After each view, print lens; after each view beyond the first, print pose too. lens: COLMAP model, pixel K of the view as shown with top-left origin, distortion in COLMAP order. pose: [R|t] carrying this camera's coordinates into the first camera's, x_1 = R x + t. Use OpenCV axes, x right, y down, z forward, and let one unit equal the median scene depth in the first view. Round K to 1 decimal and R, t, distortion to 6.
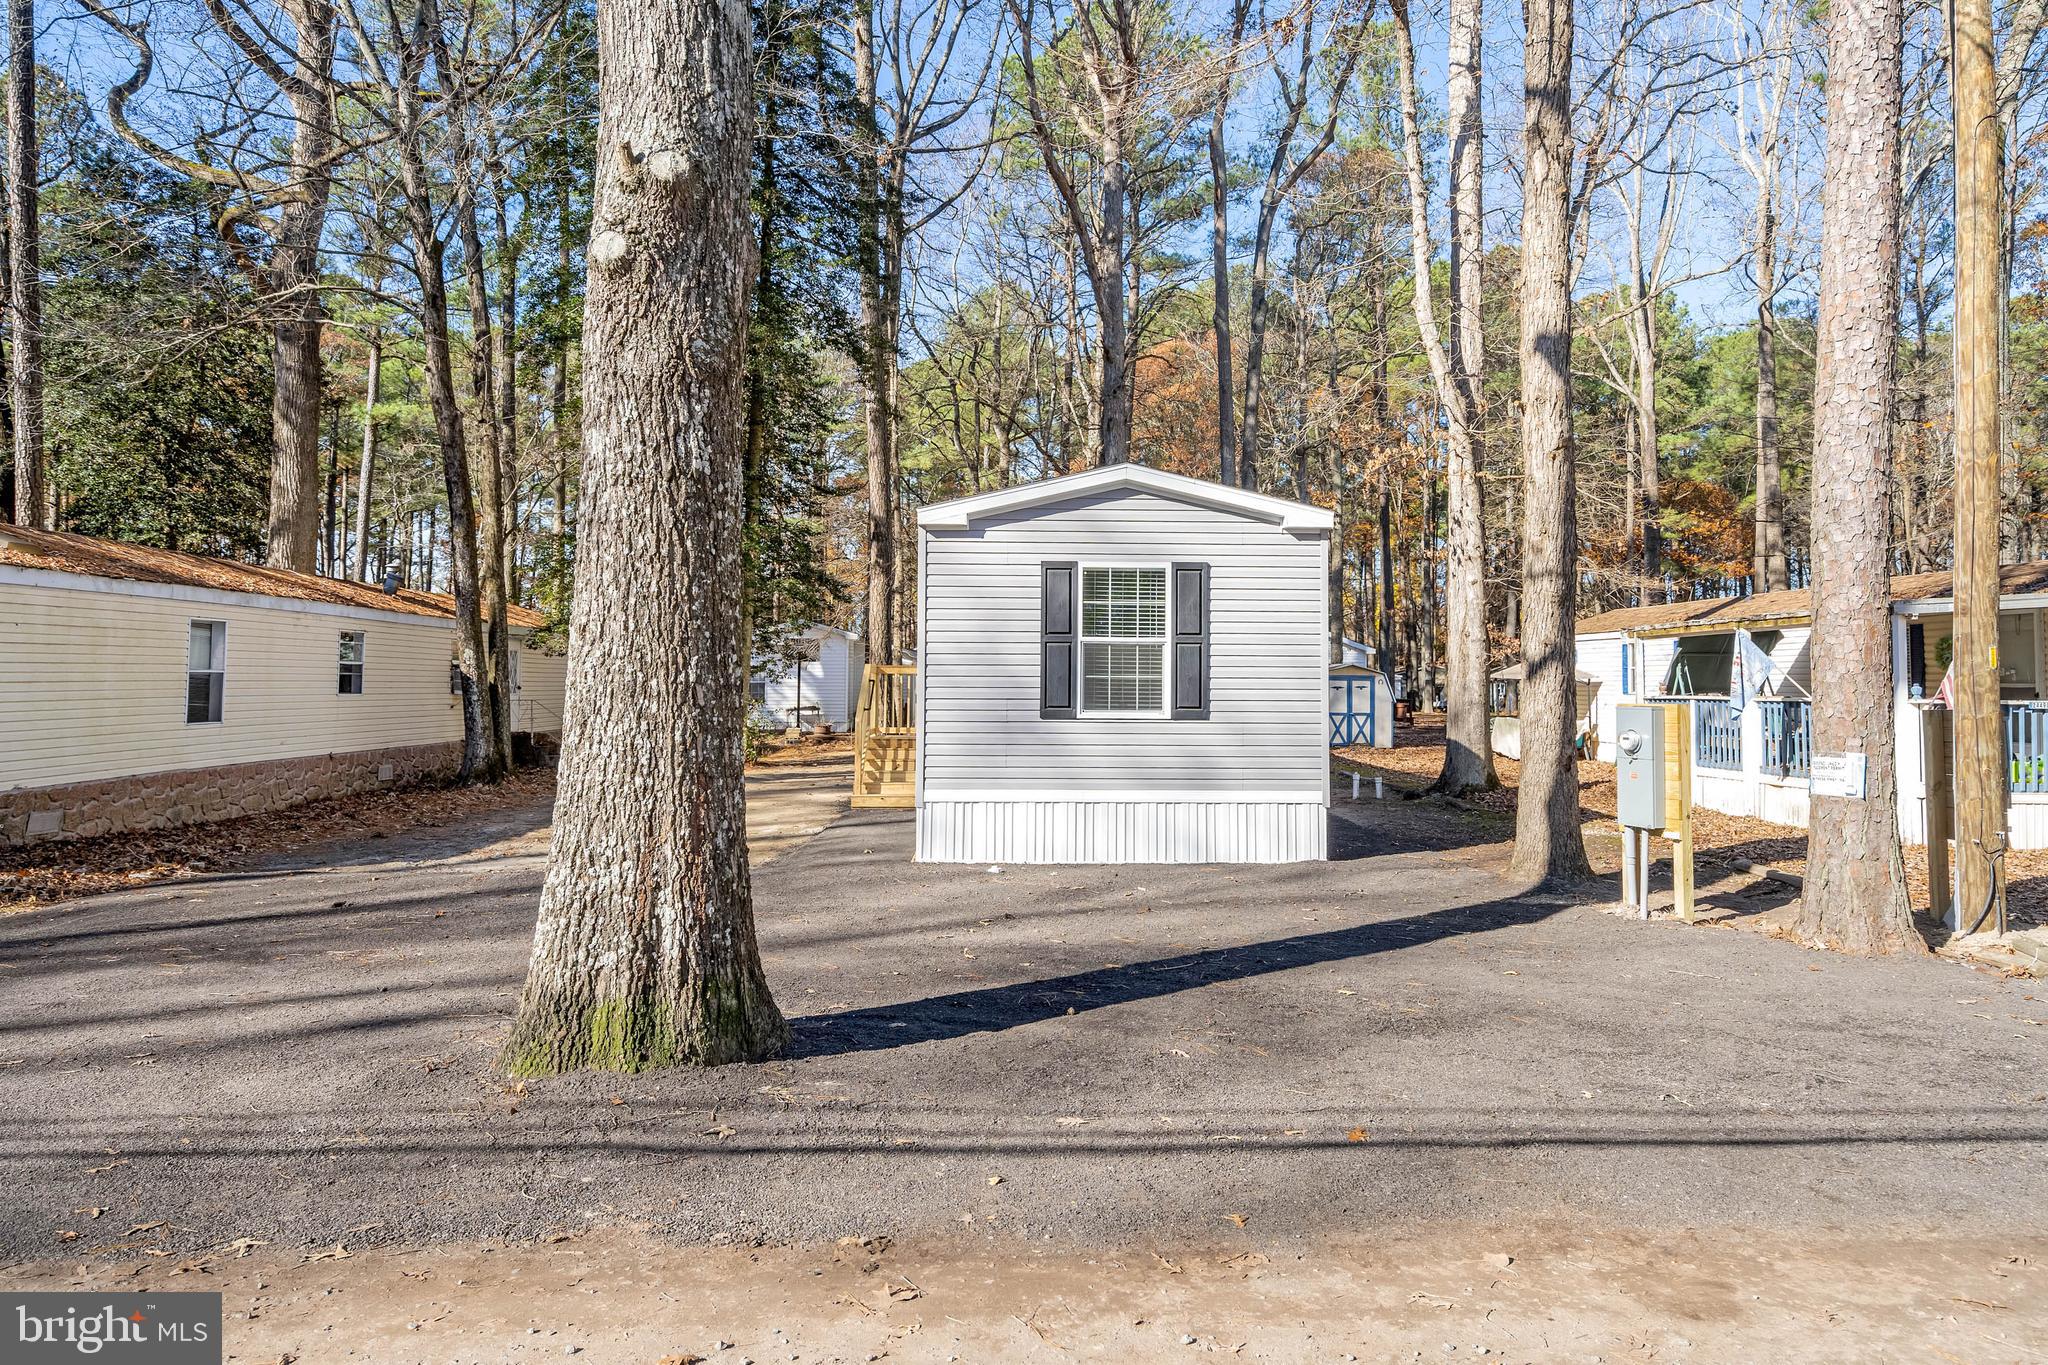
lens RADIAL K [[1237.5, 0, 1021.0], [0, 1237.5, 628.1], [0, 0, 1]] dist [0.005800, 0.003991]
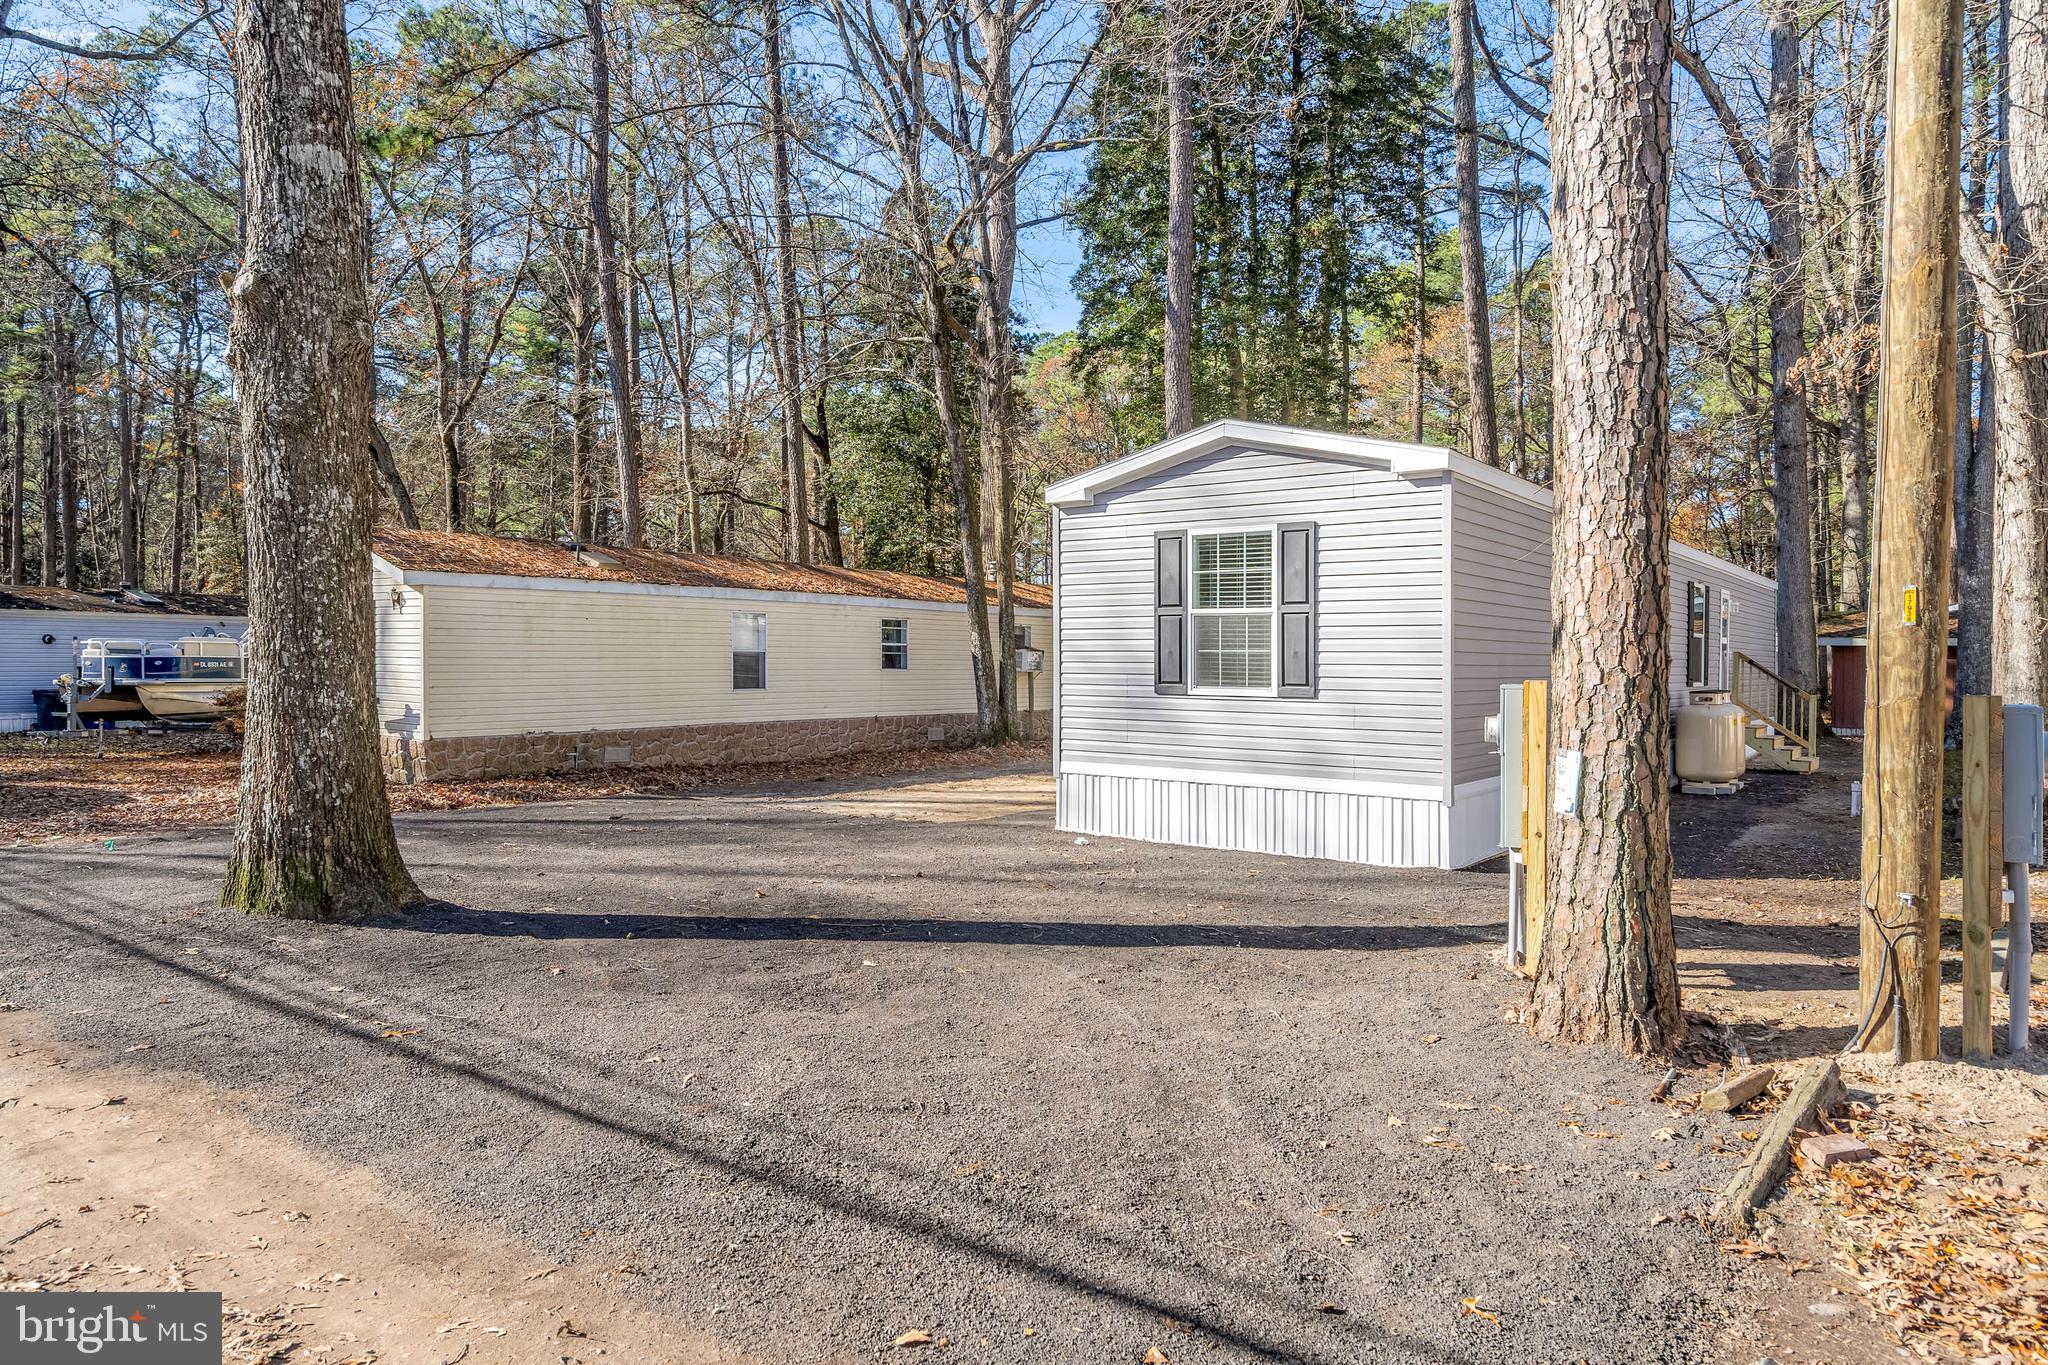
lens RADIAL K [[1237.5, 0, 1018.2], [0, 1237.5, 677.8], [0, 0, 1]] dist [0.005800, 0.003991]
pose [[0.784459, 0.009060, -0.620114, 0.533659], [0.024194, 0.998685, 0.045197, 0.013482], [0.619708, -0.050459, 0.783208, 0.172024]]
